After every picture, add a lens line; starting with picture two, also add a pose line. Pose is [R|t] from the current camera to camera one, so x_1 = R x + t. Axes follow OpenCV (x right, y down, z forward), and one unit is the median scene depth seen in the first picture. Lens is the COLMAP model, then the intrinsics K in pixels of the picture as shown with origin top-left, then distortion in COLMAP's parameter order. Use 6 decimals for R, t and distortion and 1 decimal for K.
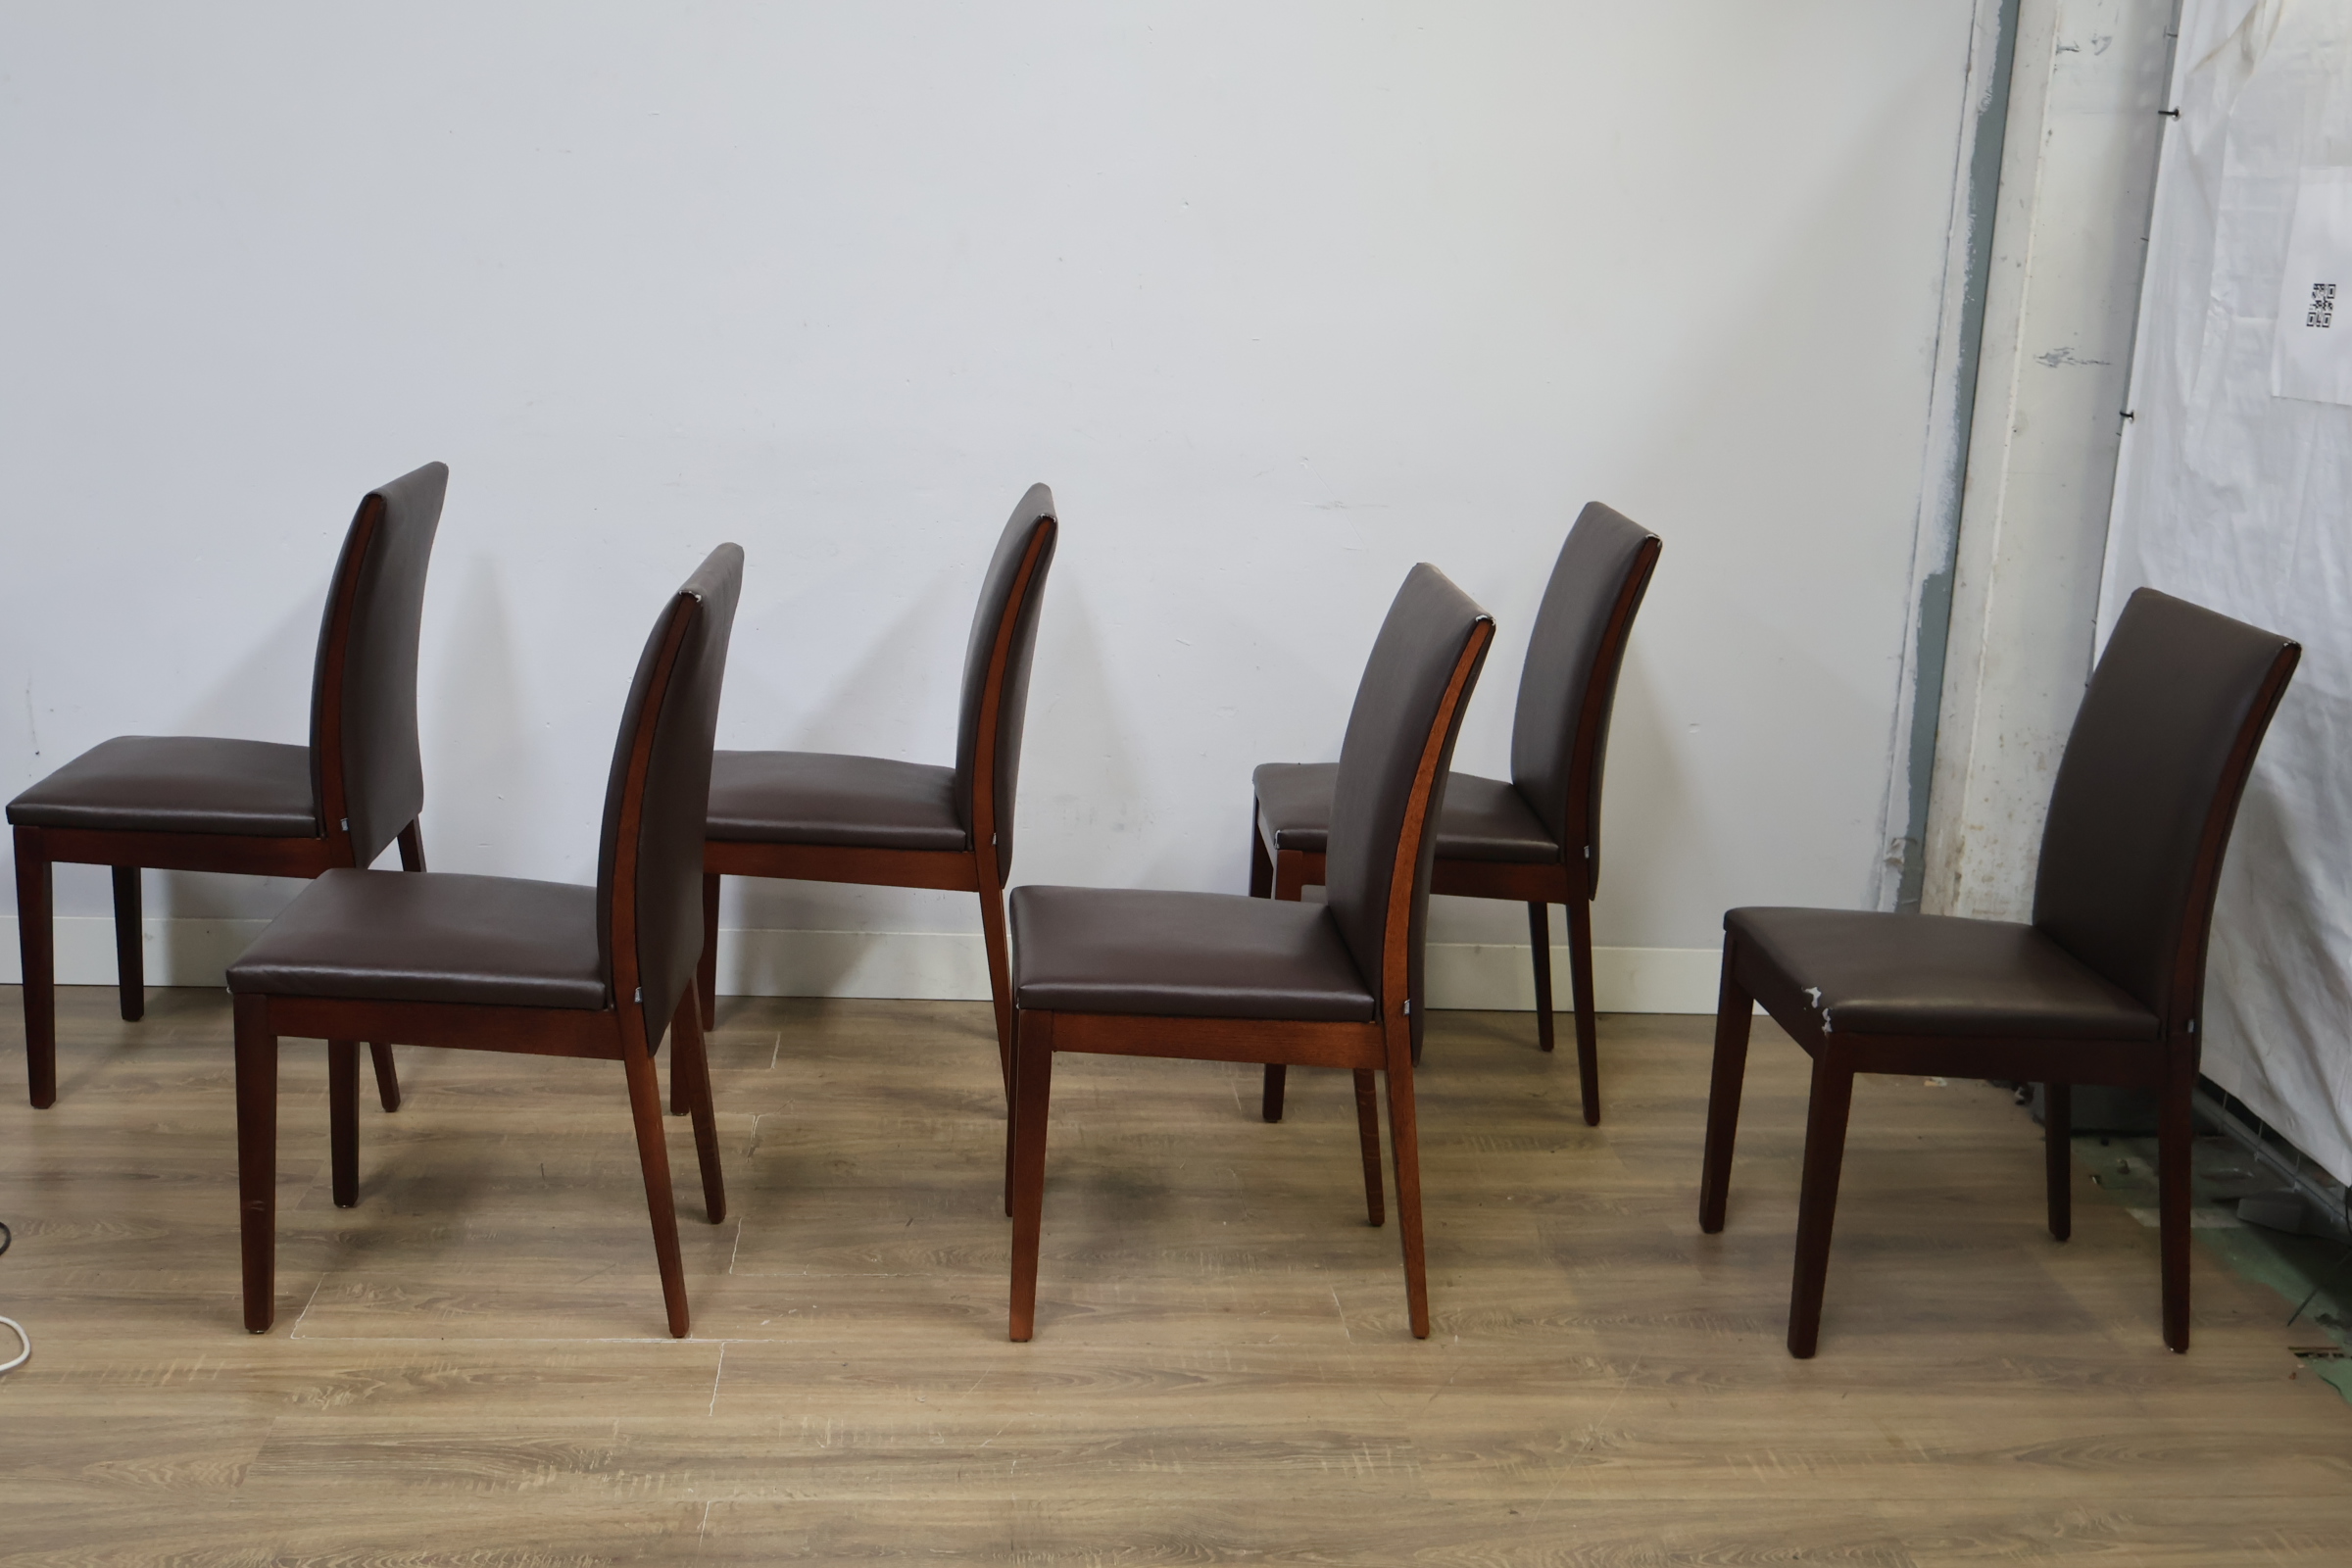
lens RADIAL K [[2637.0, 0, 1192.3], [0, 2637.0, 782.9], [0, 0, 1]] dist [0.003600, 0.000000]
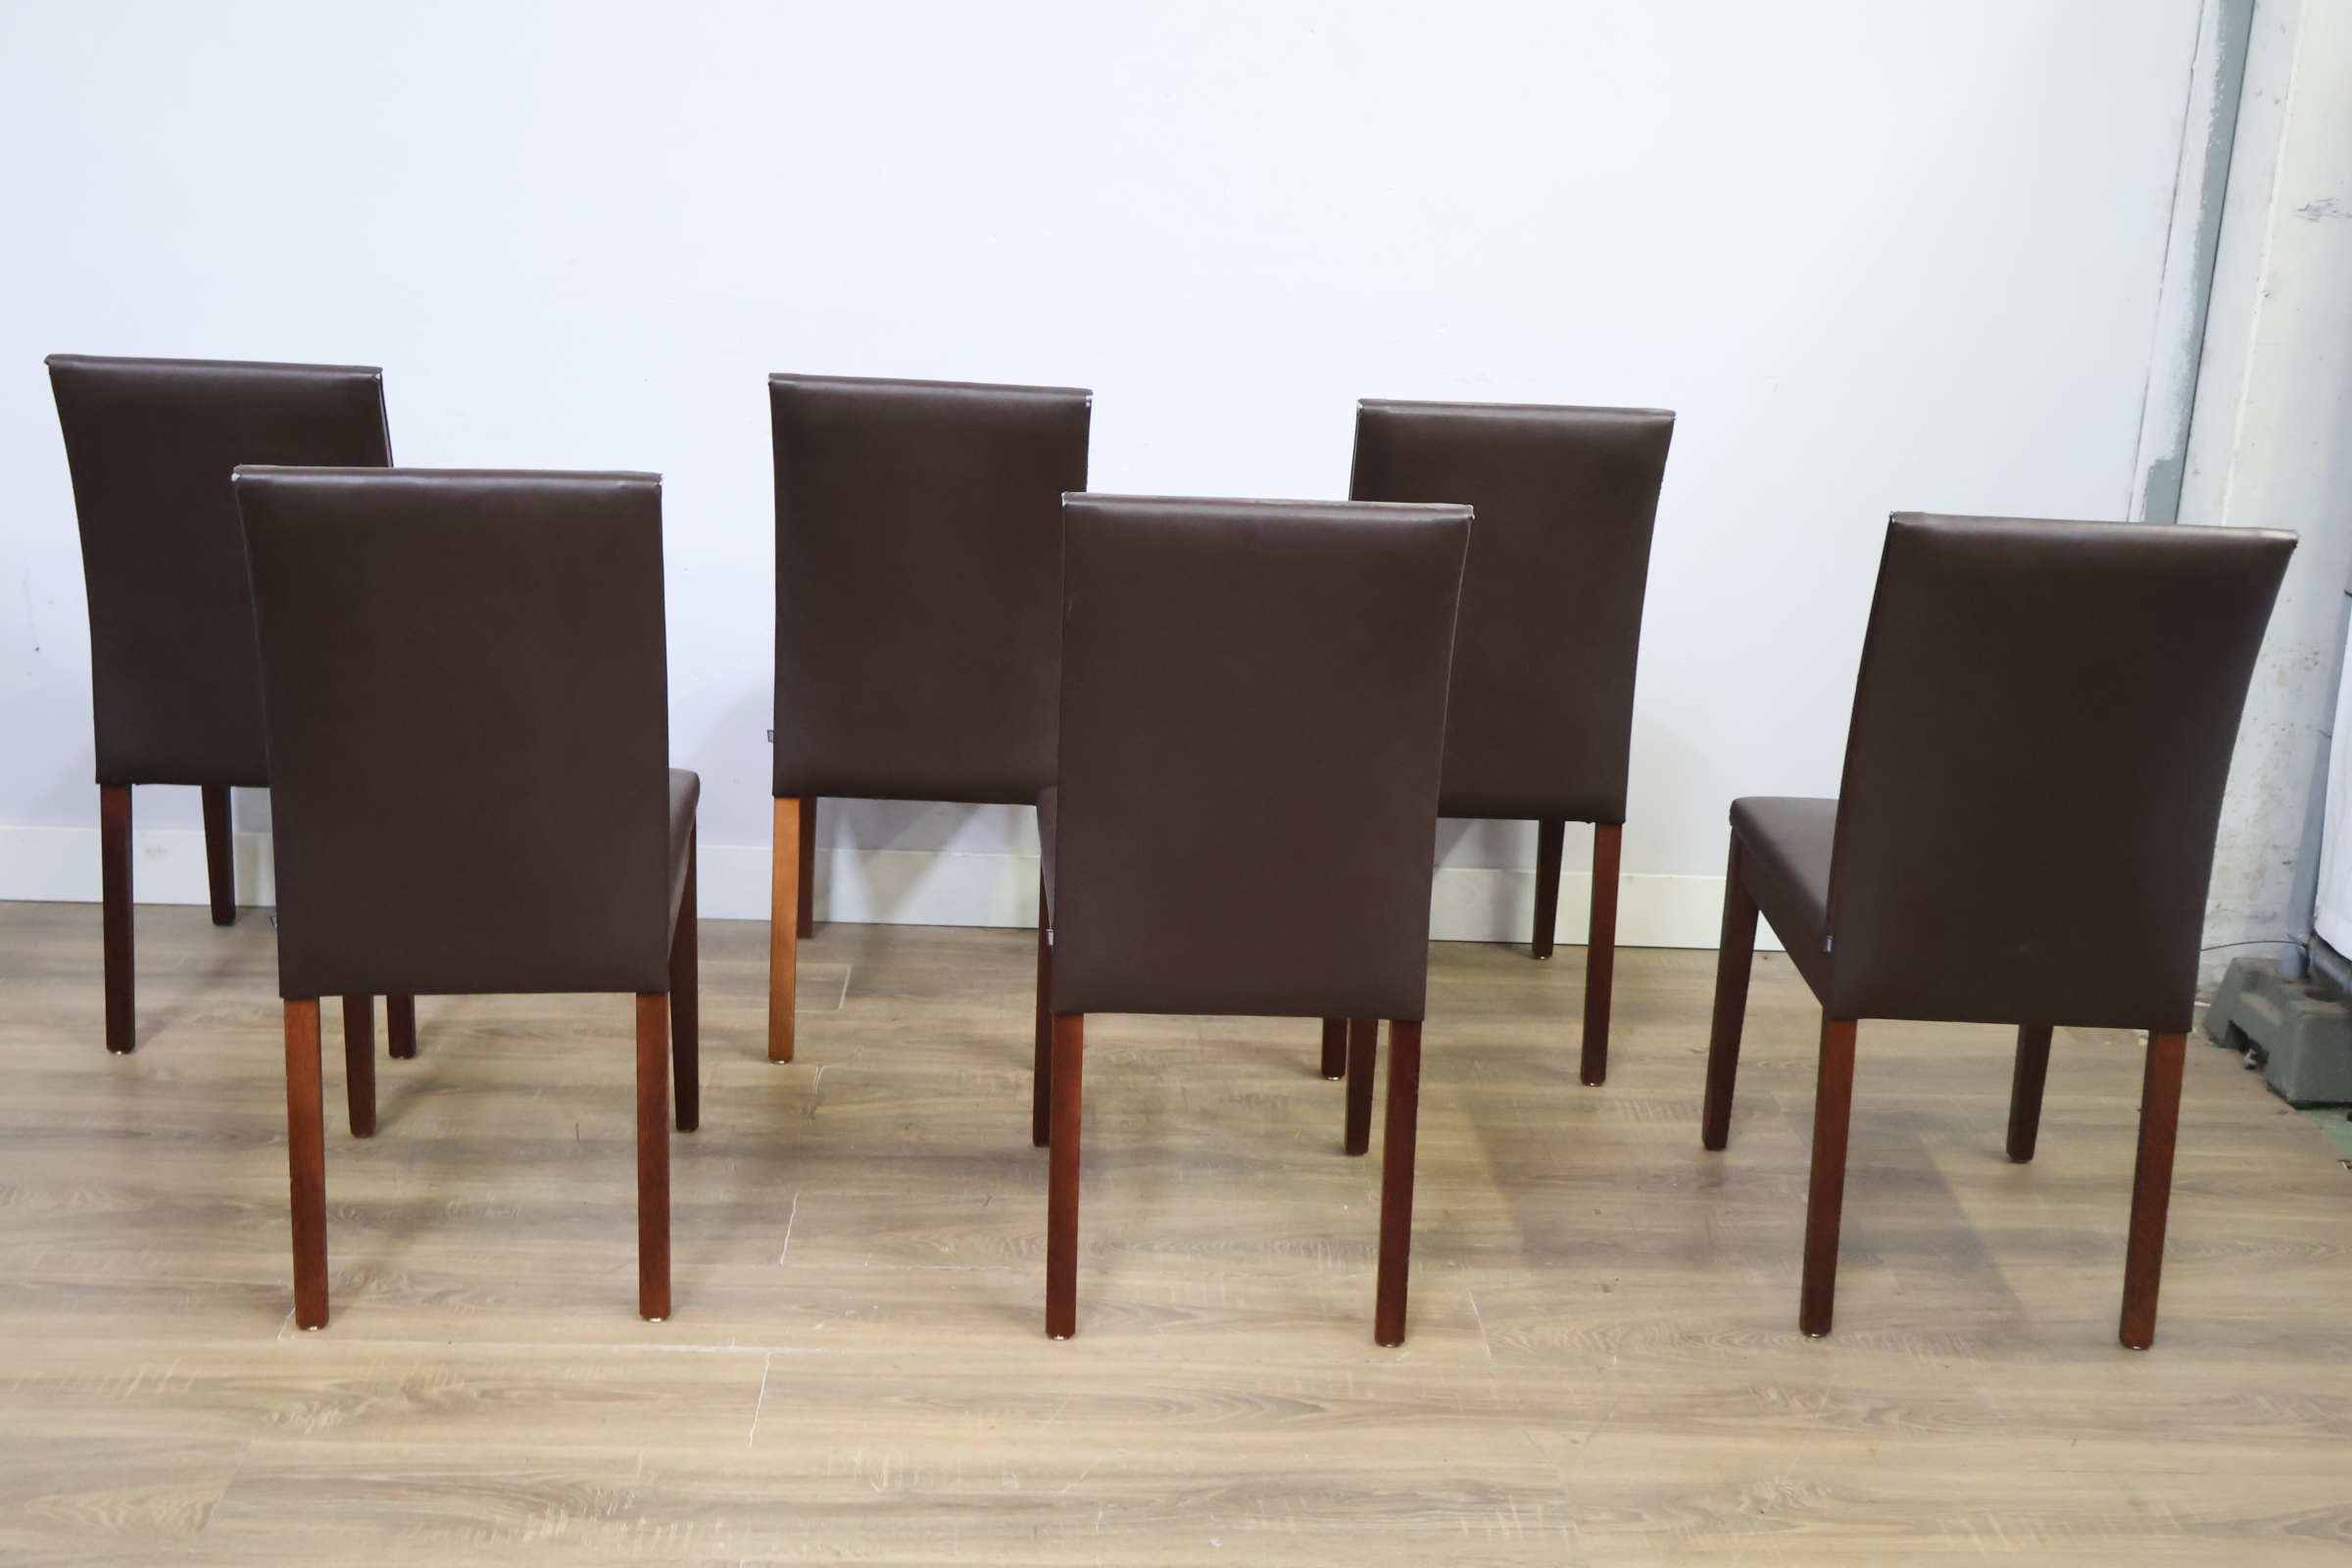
lens RADIAL K [[2637.0, 0, 1178.8], [0, 2637.0, 780.7], [0, 0, 1]] dist [0.003600, 0.000000]
pose [[0.998908, 0.011572, -0.045259, -0.005646], [-0.009121, 0.998499, 0.054012, -0.024481], [0.045816, -0.053540, 0.997514, 0.150217]]
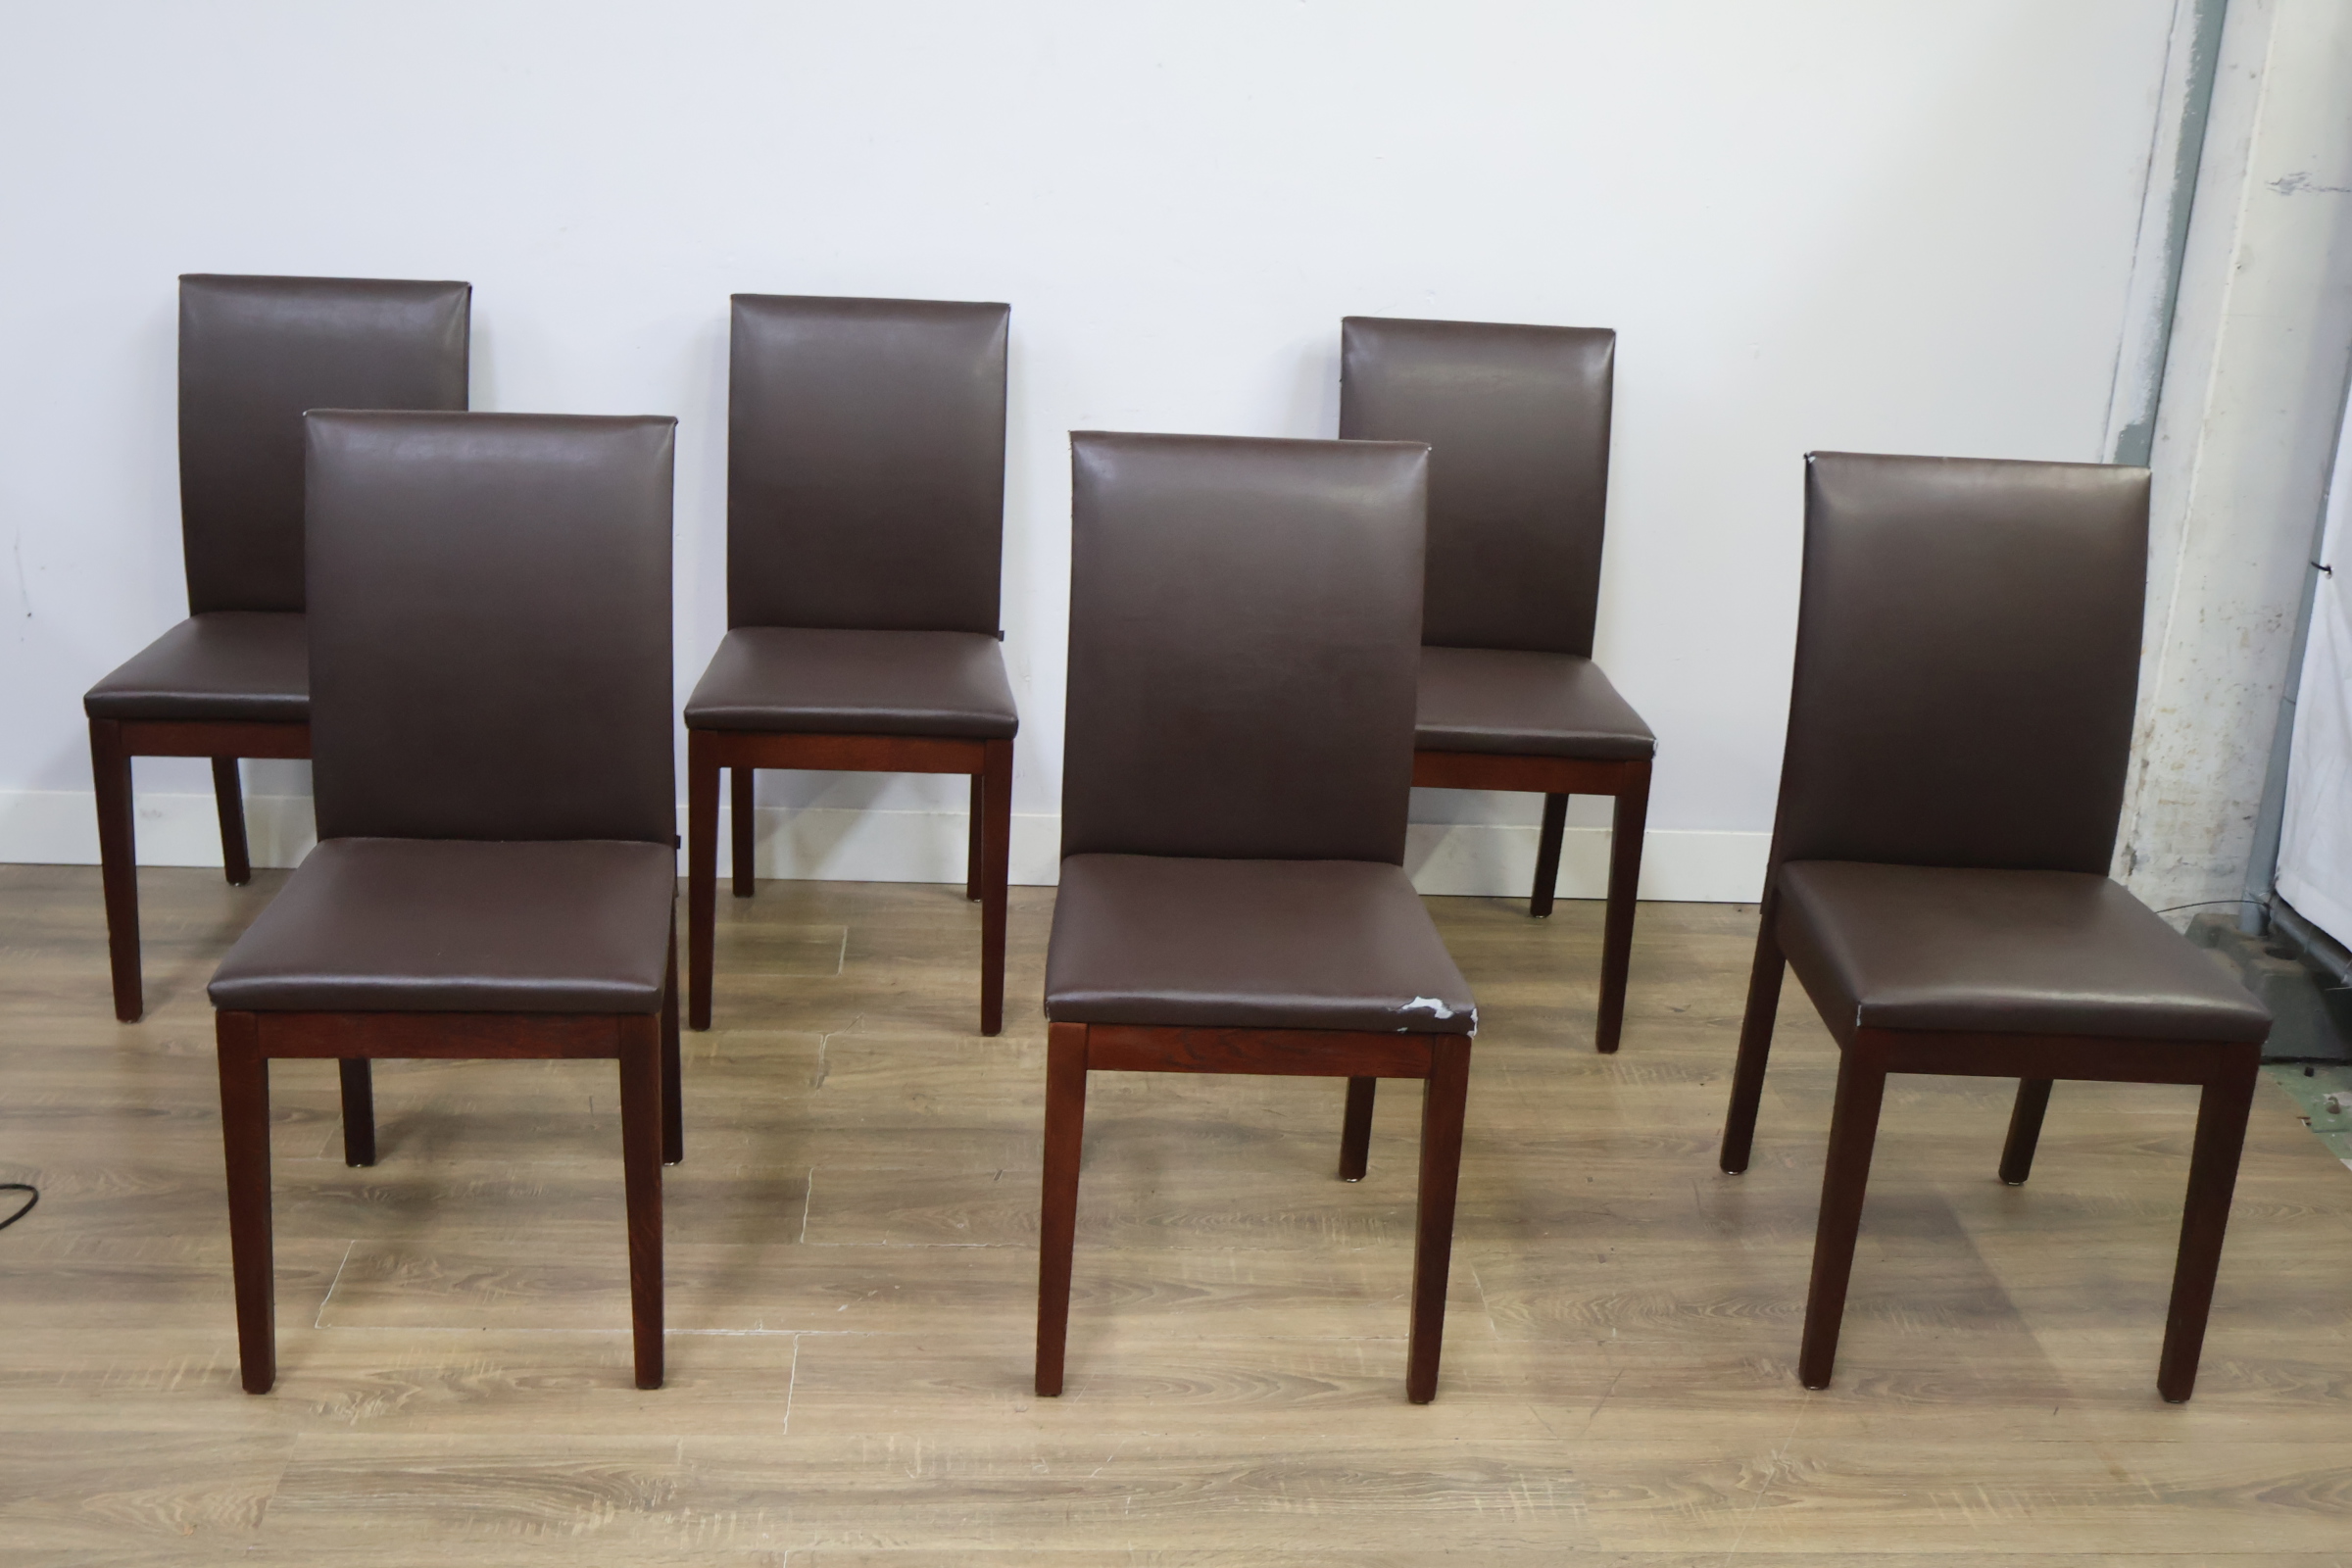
lens RADIAL K [[2637.0, 0, 1175.7], [0, 2637.0, 773.5], [0, 0, 1]] dist [0.003600, 0.000000]
pose [[0.999779, 0.010468, -0.018223, -0.035469], [-0.008613, 0.995046, 0.099047, -0.067481], [0.019169, -0.098868, 0.994916, 0.133642]]
